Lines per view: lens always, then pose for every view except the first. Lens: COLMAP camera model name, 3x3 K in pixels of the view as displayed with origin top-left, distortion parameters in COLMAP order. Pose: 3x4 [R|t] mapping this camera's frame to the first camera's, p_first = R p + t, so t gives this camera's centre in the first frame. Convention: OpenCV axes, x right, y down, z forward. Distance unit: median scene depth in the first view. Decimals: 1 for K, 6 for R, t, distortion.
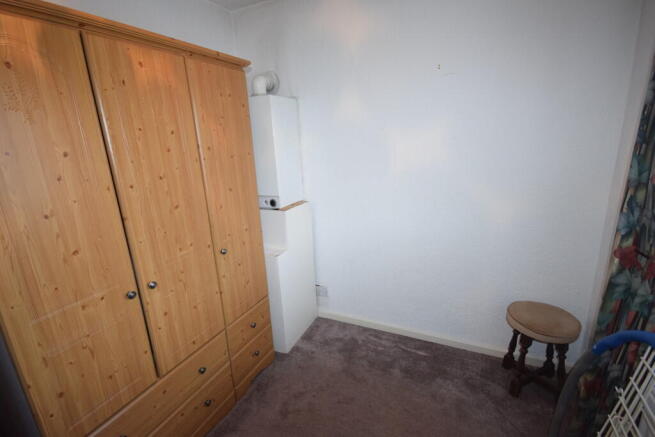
lens RADIAL K [[309.0, 0, 330.0], [0, 309.0, 218.1], [0, 0, 1]] dist [0.015089, -0.001581]
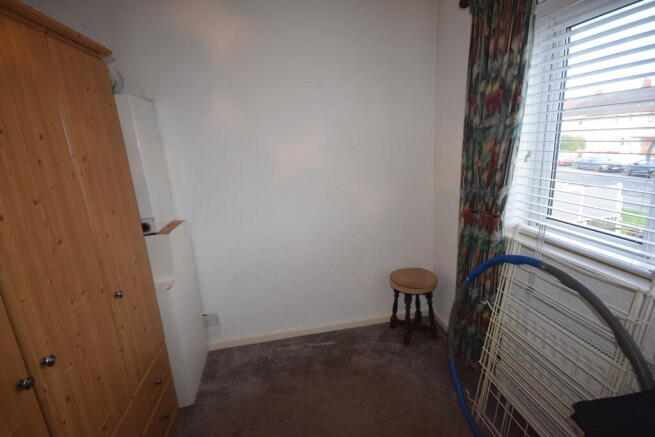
lens RADIAL K [[320.6, 0, 332.9], [0, 320.6, 218.3], [0, 0, 1]] dist [0.023026, -0.002609]
pose [[0.823140, -0.145960, 0.548758, -0.298363], [0.171337, 0.985200, 0.005039, 0.009702], [-0.541372, 0.089875, 0.835966, 0.037489]]
